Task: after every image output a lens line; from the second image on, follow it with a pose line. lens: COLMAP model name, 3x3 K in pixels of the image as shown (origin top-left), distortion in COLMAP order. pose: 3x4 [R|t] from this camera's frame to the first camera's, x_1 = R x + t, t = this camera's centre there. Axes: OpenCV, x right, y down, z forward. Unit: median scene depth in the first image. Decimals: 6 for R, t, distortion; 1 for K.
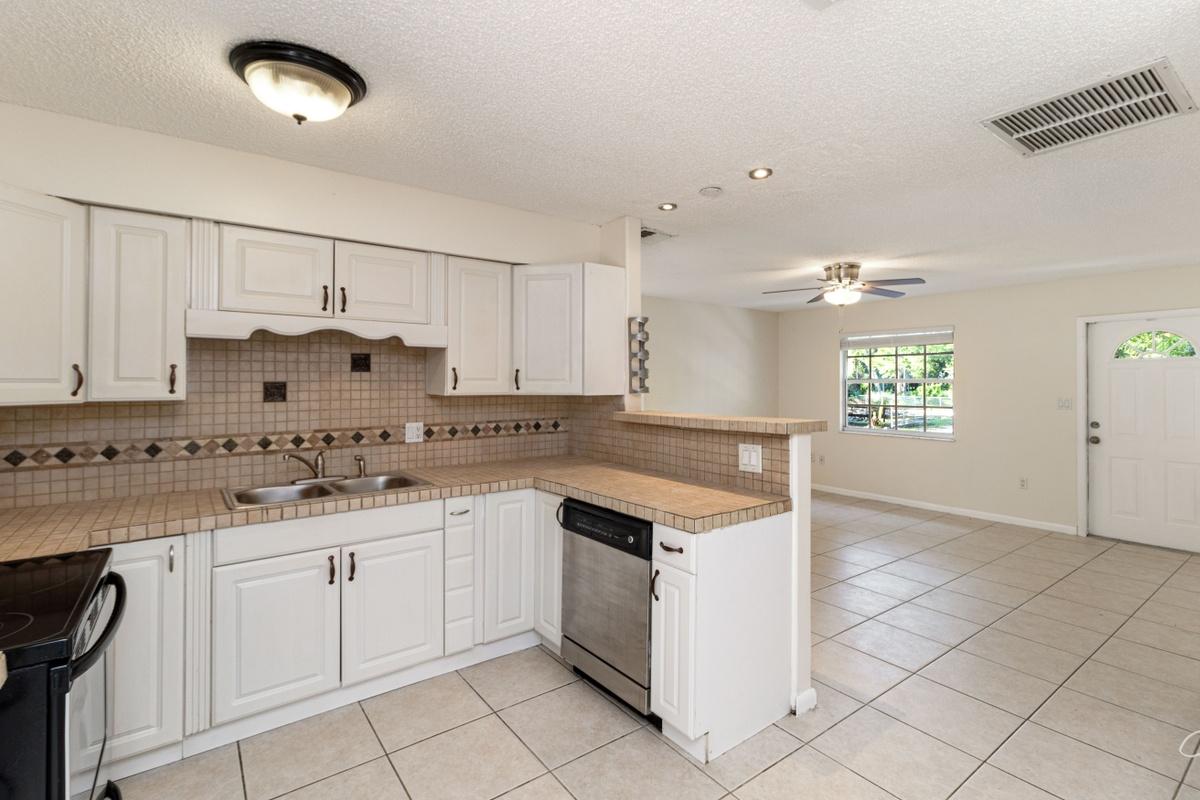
lens RADIAL K [[550.9, 0, 593.2], [0, 550.9, 380.8], [0, 0, 1]] dist [-0.000706, -0.000830]
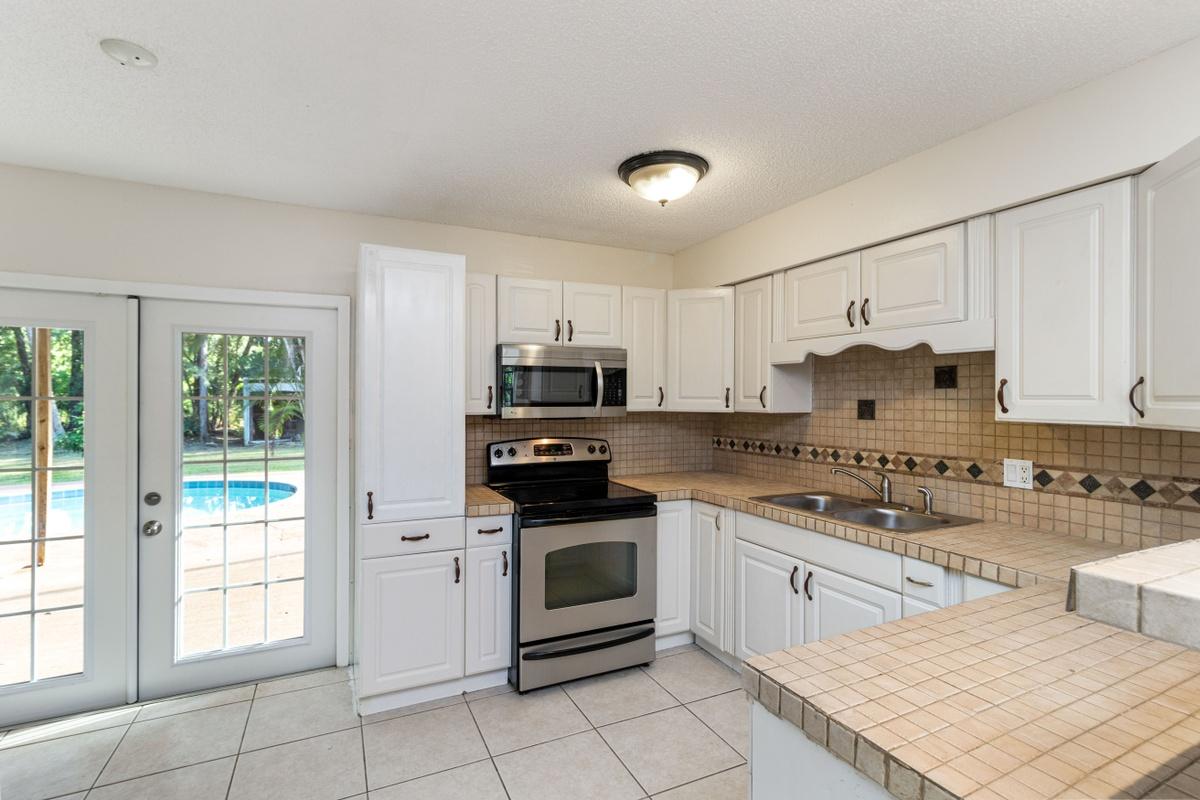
lens RADIAL K [[550.9, 0, 601.5], [0, 550.9, 398.7], [0, 0, 1]] dist [-0.000706, -0.000830]
pose [[-0.165520, 0.000574, -0.986206, 0.493646], [-0.005292, 0.999985, 0.001470, 0.000705], [0.986192, 0.005462, -0.165515, 0.650722]]
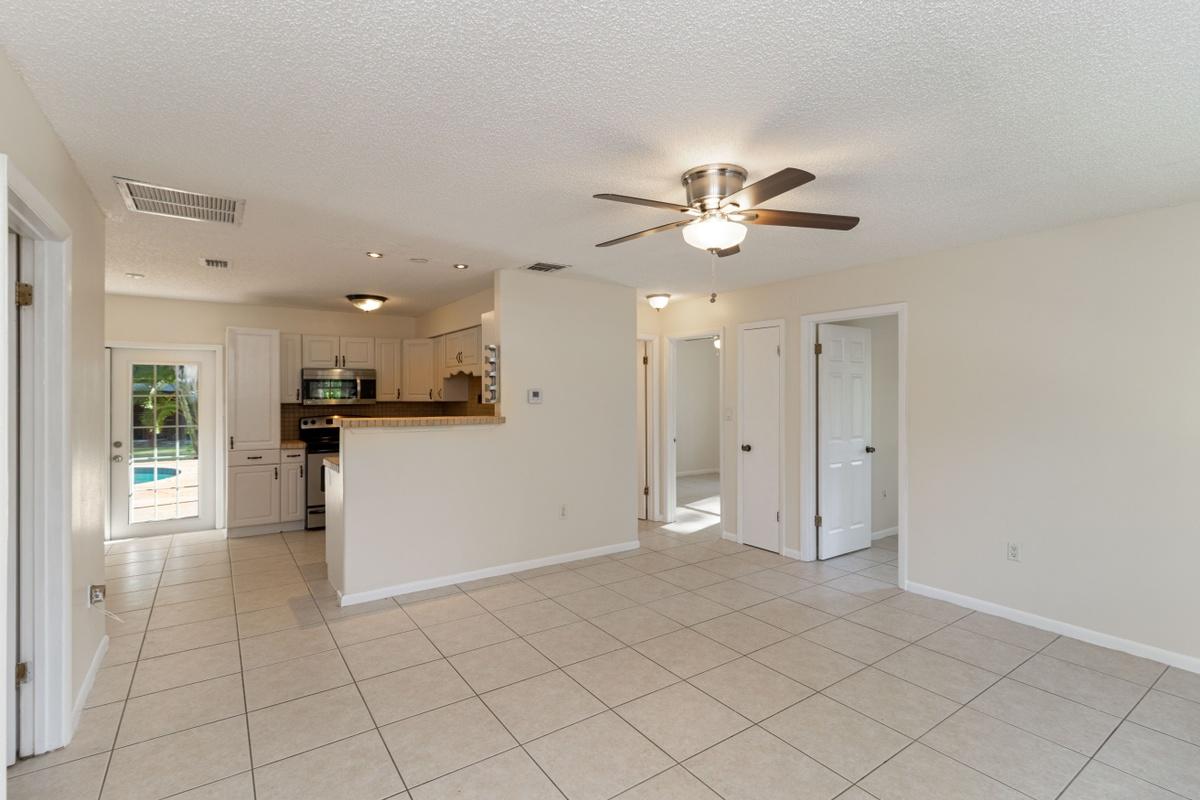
lens RADIAL K [[550.9, 0, 606.3], [0, 550.9, 396.8], [0, 0, 1]] dist [-0.000706, -0.000830]
pose [[-0.000810, 0.003716, -0.999993, 1.604081], [-0.000054, 0.999993, 0.003716, 0.001379], [1.000000, 0.000057, -0.000810, 1.446044]]
